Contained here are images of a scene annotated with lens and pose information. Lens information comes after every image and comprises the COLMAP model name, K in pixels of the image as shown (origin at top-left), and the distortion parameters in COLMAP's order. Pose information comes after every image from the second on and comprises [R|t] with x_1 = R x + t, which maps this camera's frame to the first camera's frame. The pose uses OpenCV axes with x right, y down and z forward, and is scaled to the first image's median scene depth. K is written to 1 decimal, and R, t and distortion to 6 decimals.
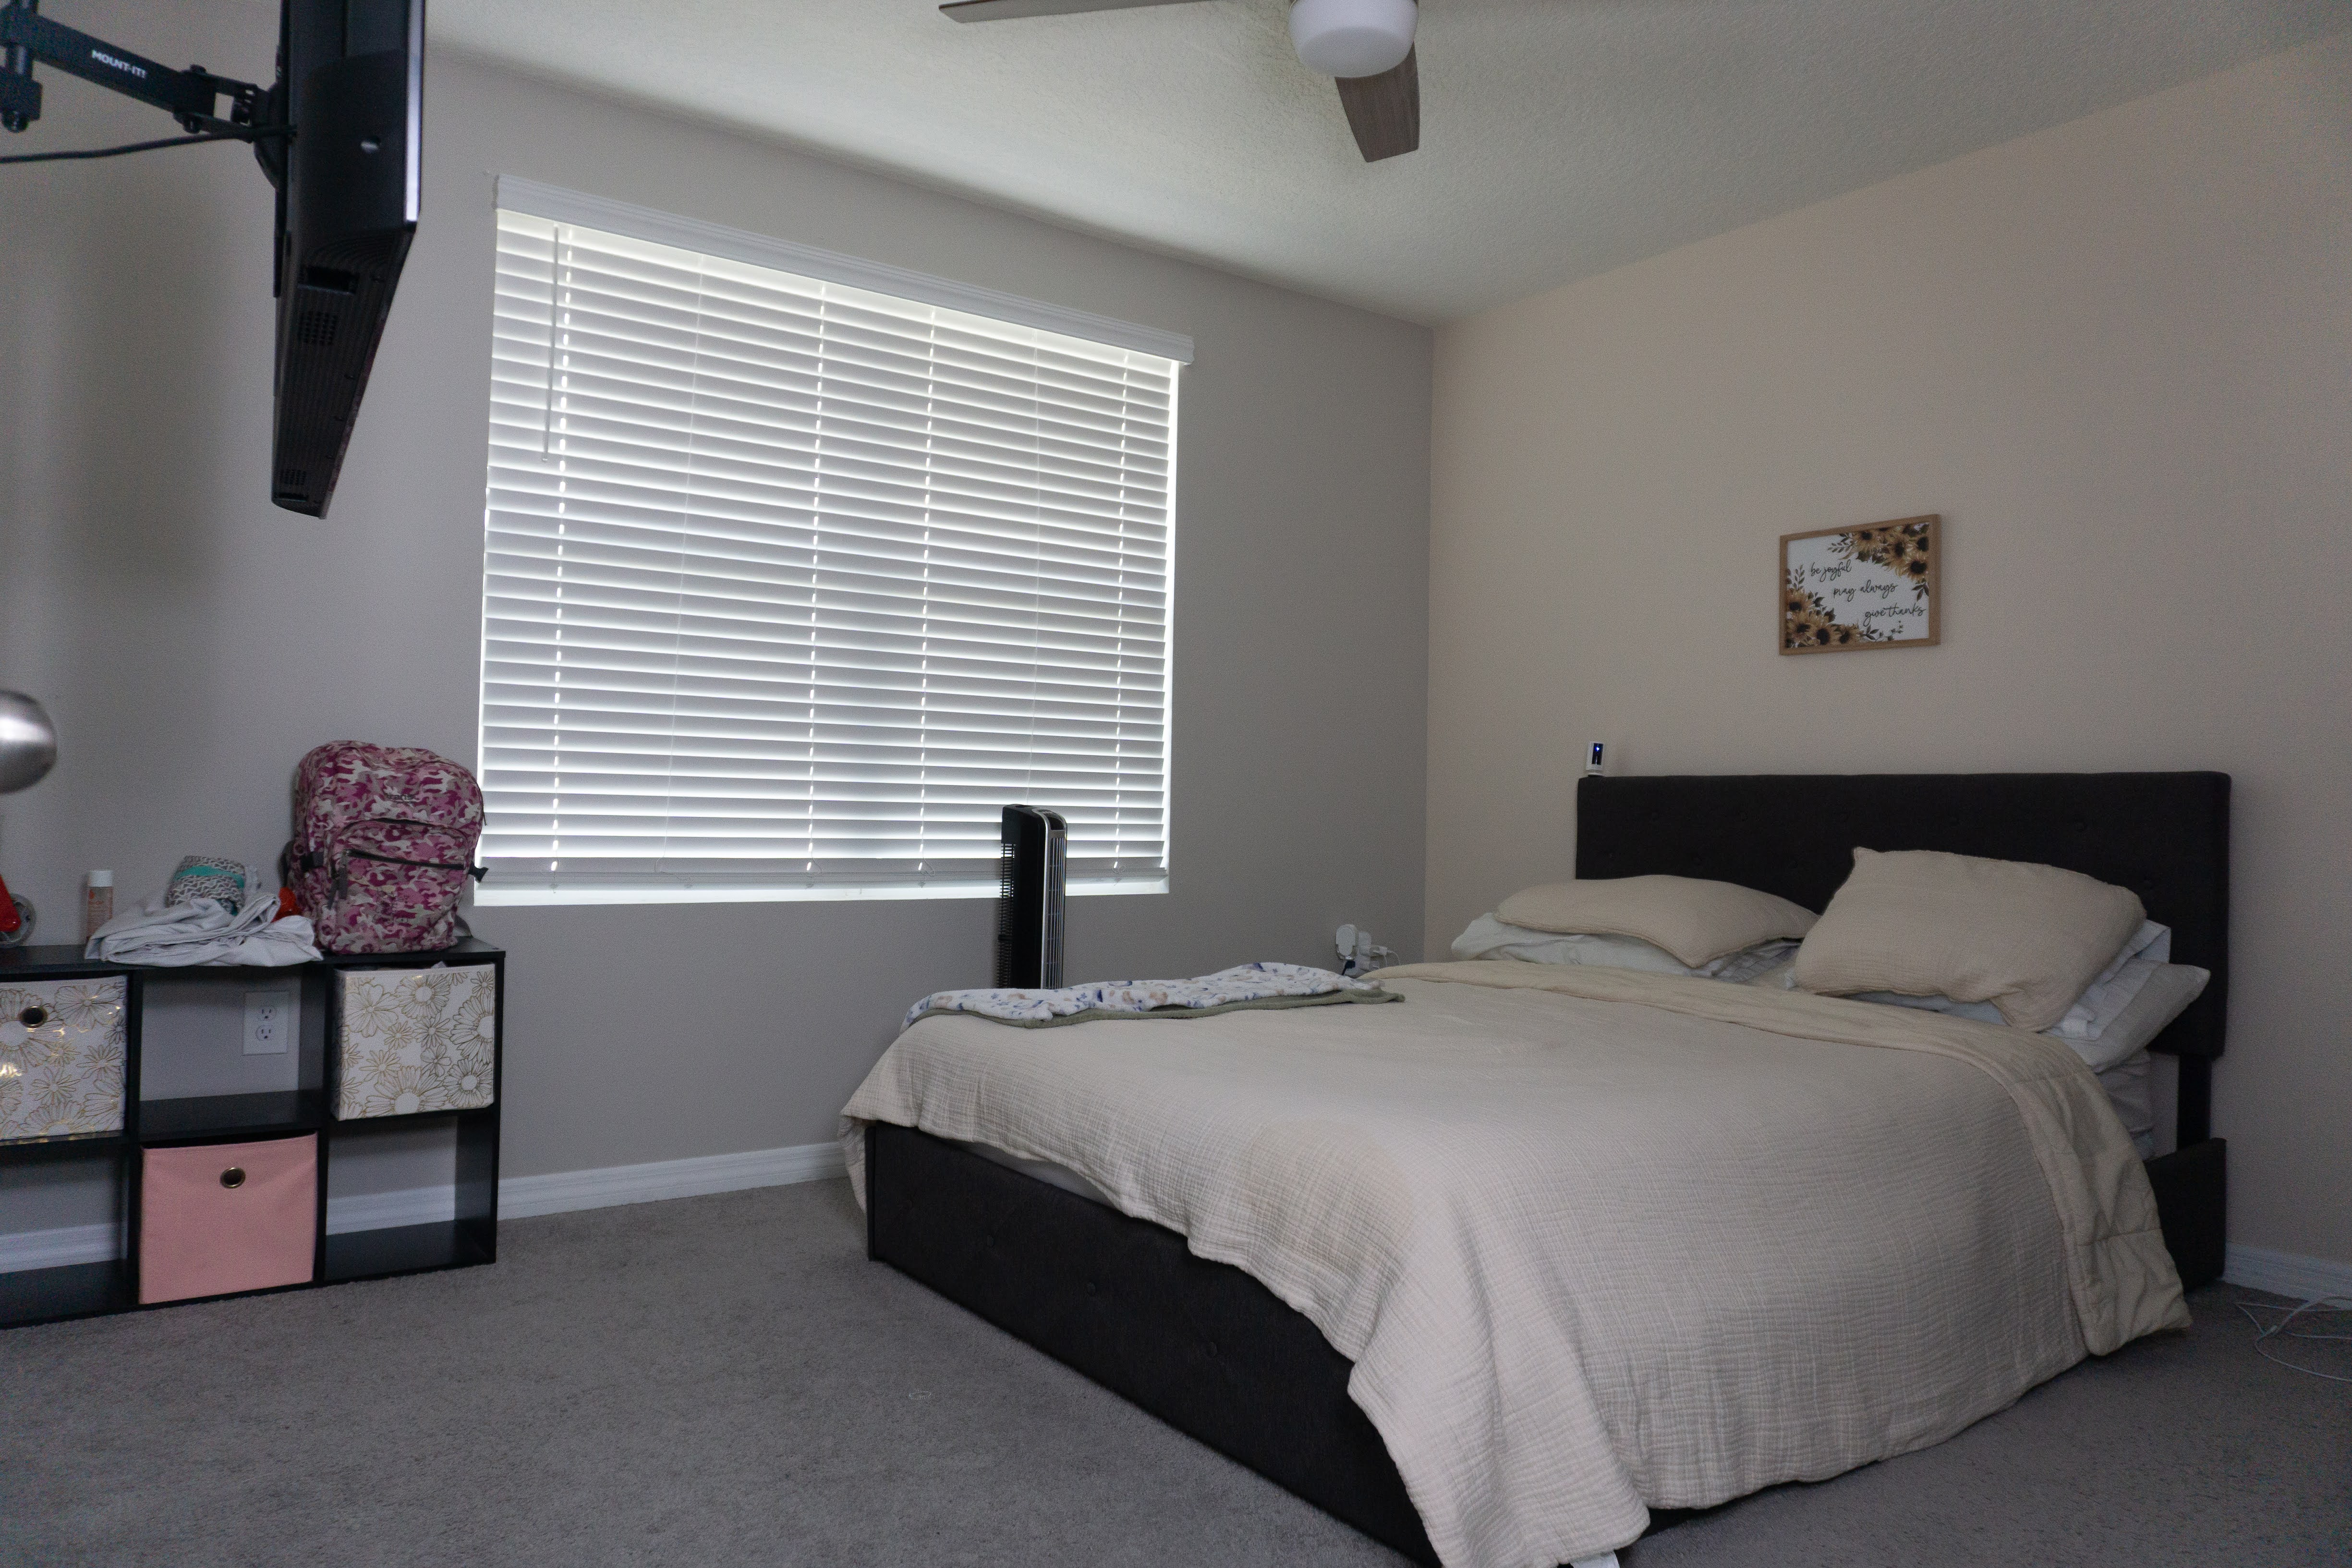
lens RADIAL K [[1584.3, 0, 1179.0], [0, 1584.3, 776.4], [0, 0, 1]] dist [-0.017858, -0.006281]
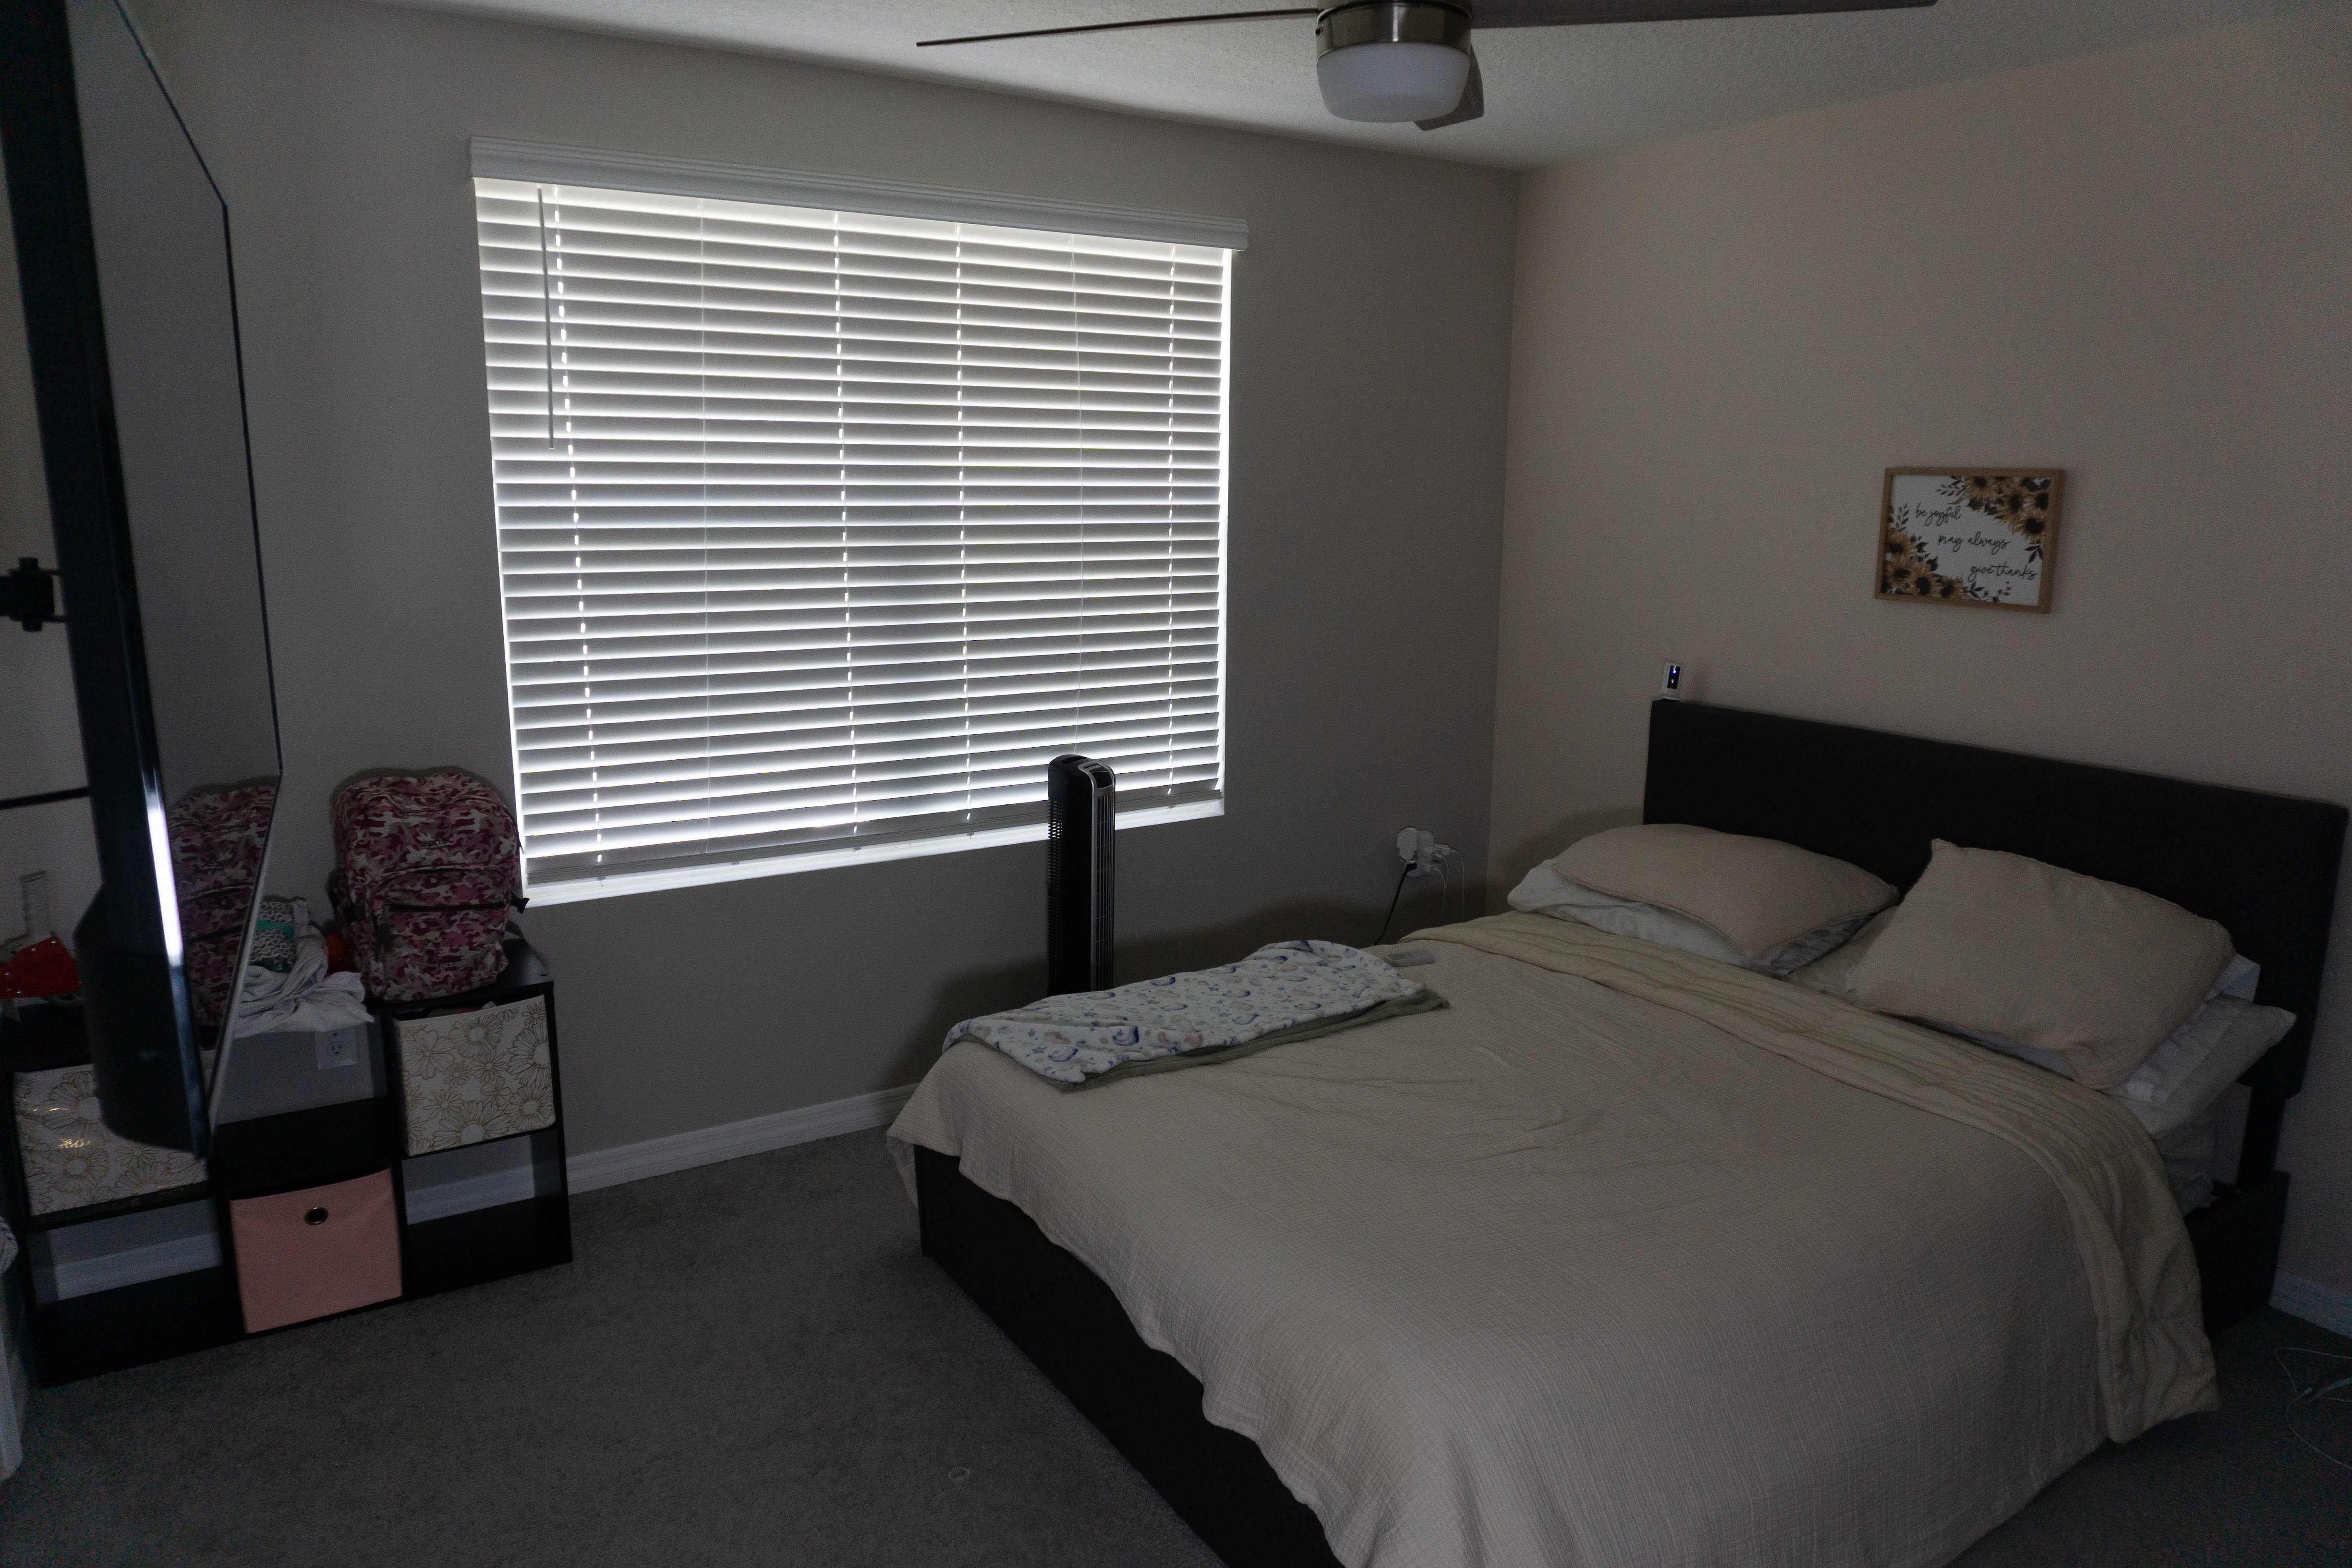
lens RADIAL K [[1584.3, 0, 1176.4], [0, 1584.3, 792.0], [0, 0, 1]] dist [-0.017858, -0.006281]
pose [[0.998014, 0.001038, -0.062979, 0.034152], [0.012529, 0.976612, 0.214645, -0.200363], [0.061729, -0.215008, 0.974659, 0.054284]]
